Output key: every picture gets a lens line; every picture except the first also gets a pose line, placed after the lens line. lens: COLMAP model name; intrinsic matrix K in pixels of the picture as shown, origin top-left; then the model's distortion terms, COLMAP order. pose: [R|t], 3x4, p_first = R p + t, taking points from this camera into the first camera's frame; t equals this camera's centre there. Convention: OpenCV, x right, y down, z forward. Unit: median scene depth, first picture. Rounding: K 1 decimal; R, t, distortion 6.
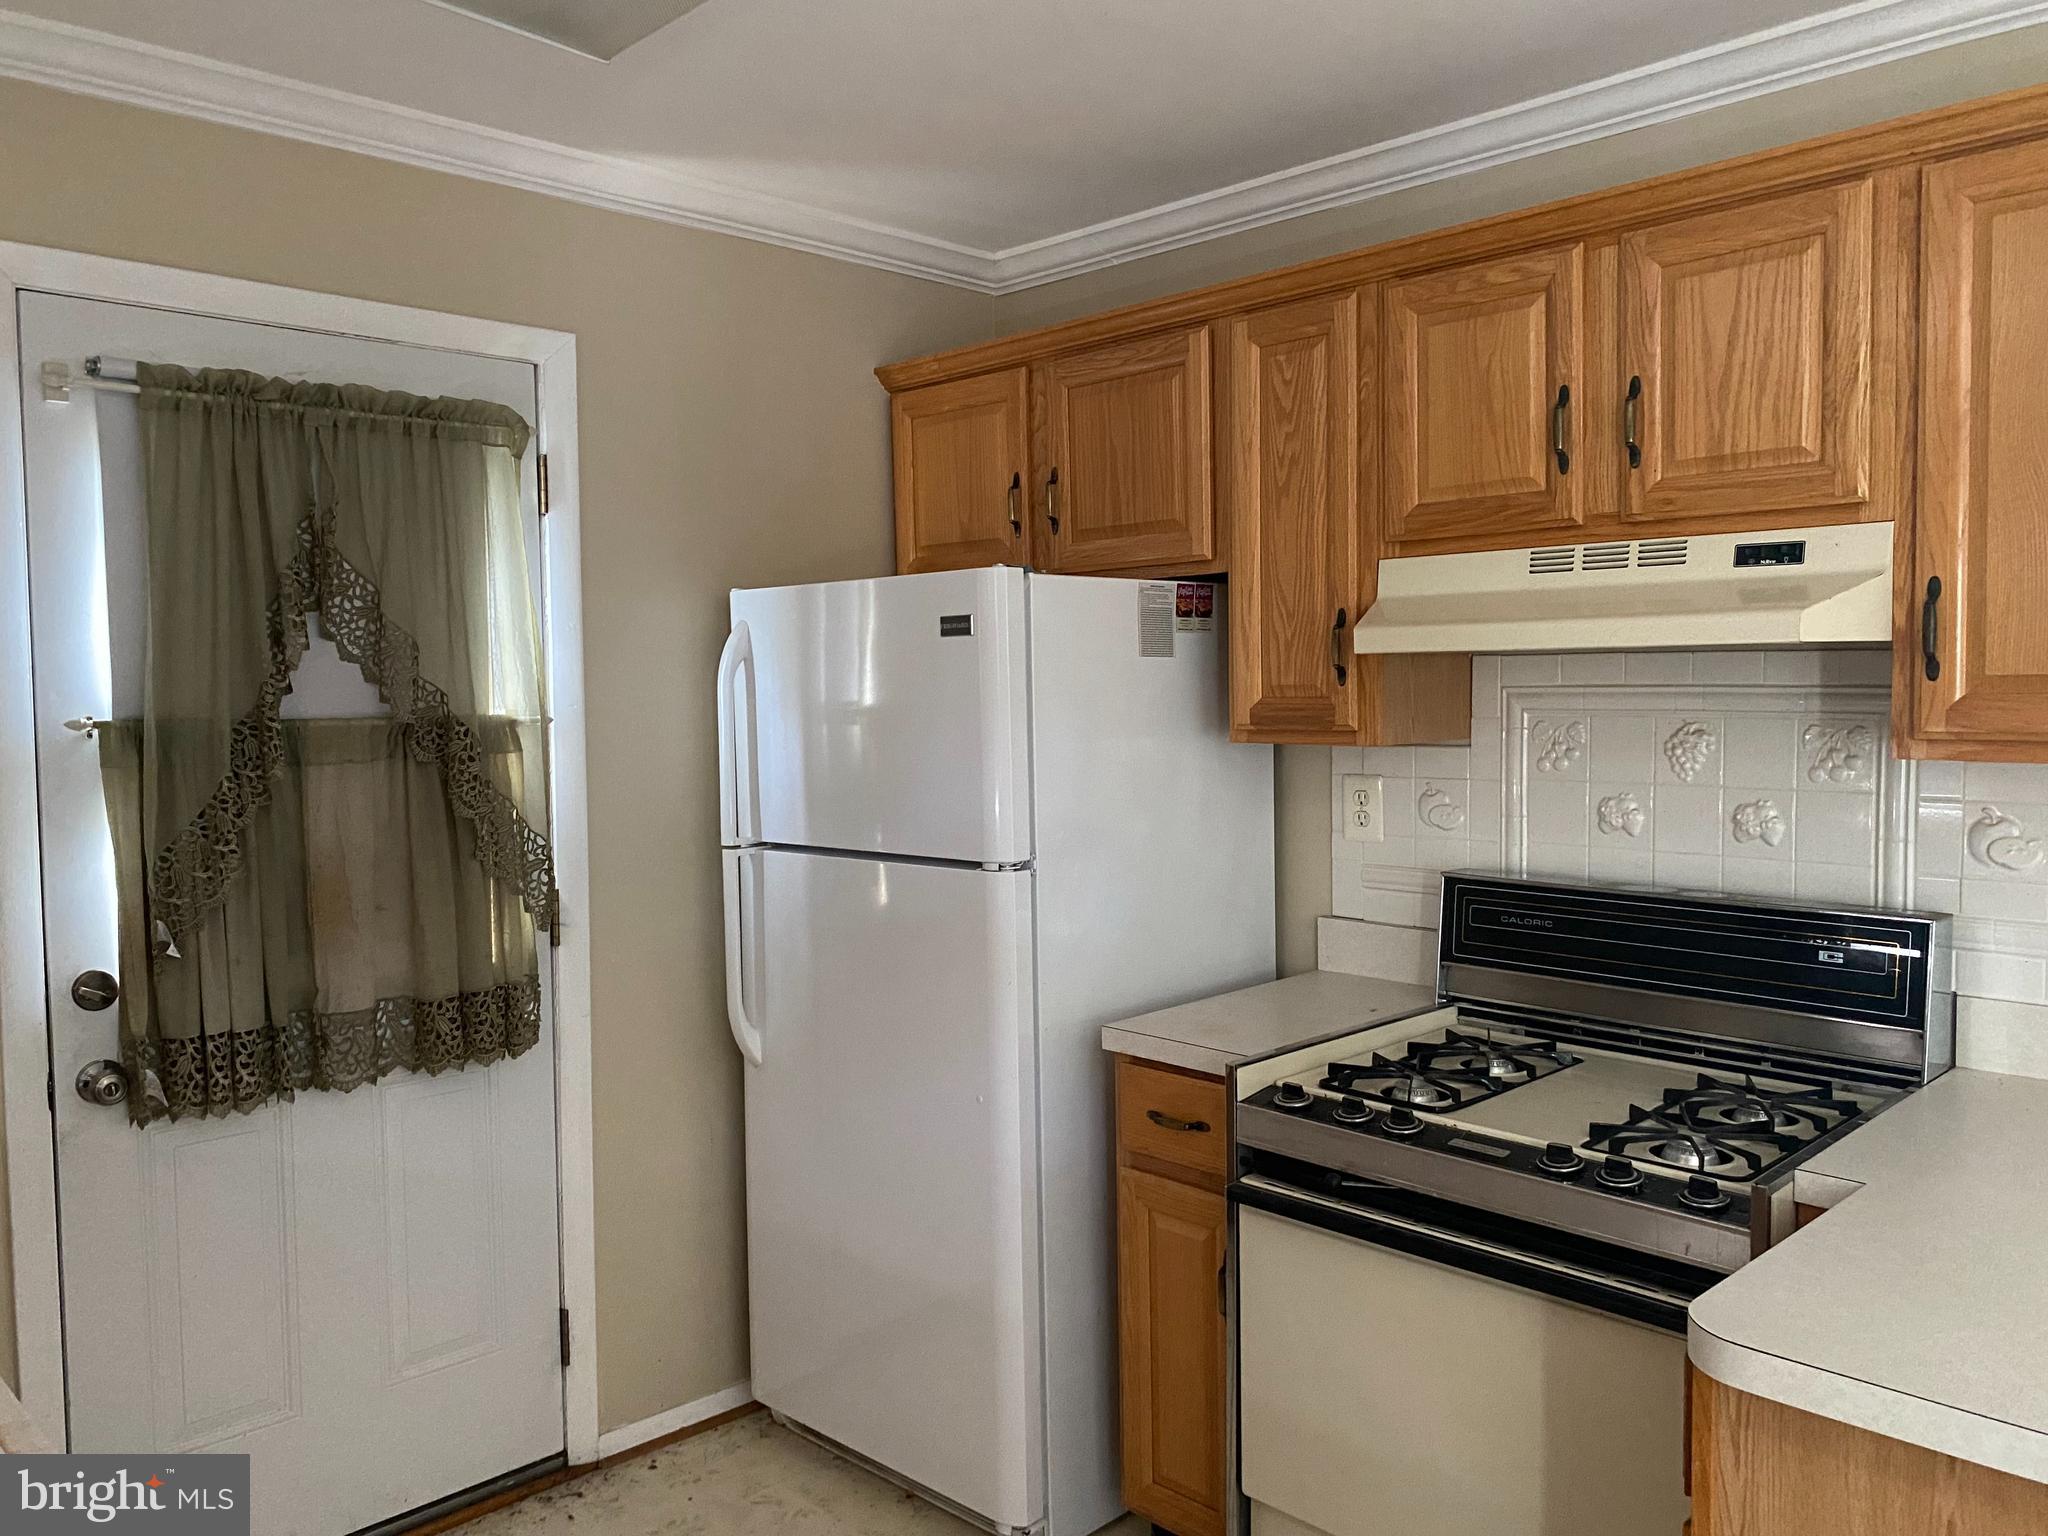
lens RADIAL K [[1575.2, 0, 1027.0], [0, 1575.2, 766.2], [0, 0, 1]] dist [0.008410, 0.002514]
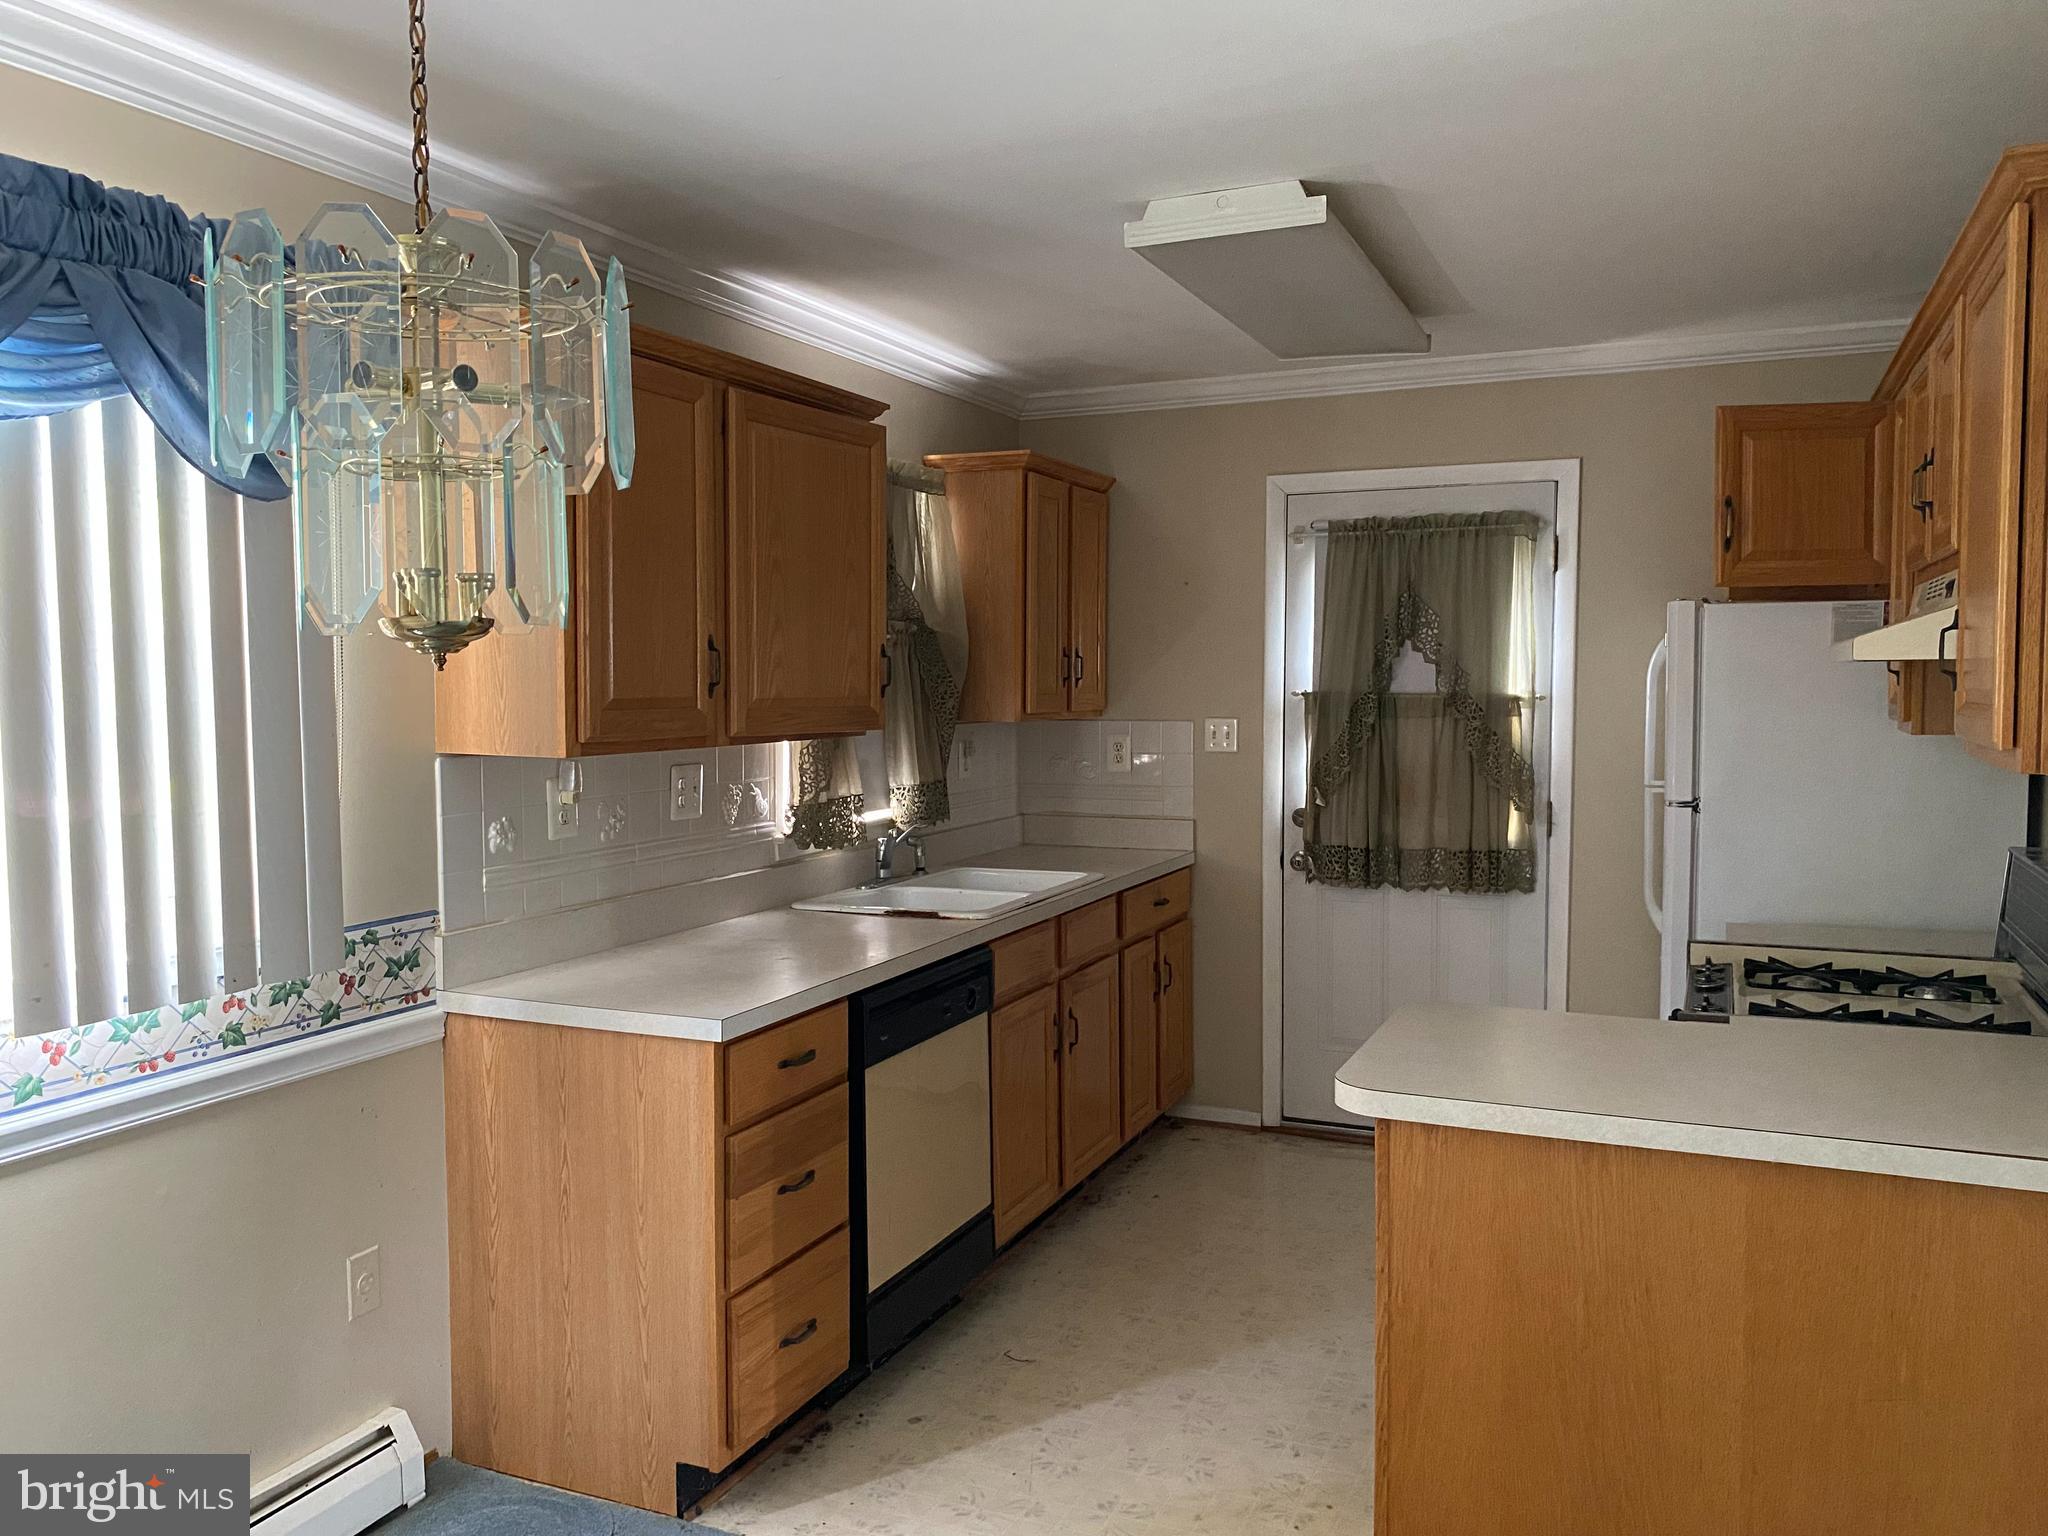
lens RADIAL K [[1575.2, 0, 1022.7], [0, 1575.2, 780.3], [0, 0, 1]] dist [0.008410, 0.002514]
pose [[0.357883, 0.076105, -0.930660, 1.146560], [-0.046592, 0.996887, 0.063603, -0.024474], [0.932603, 0.020599, 0.360315, -0.112368]]
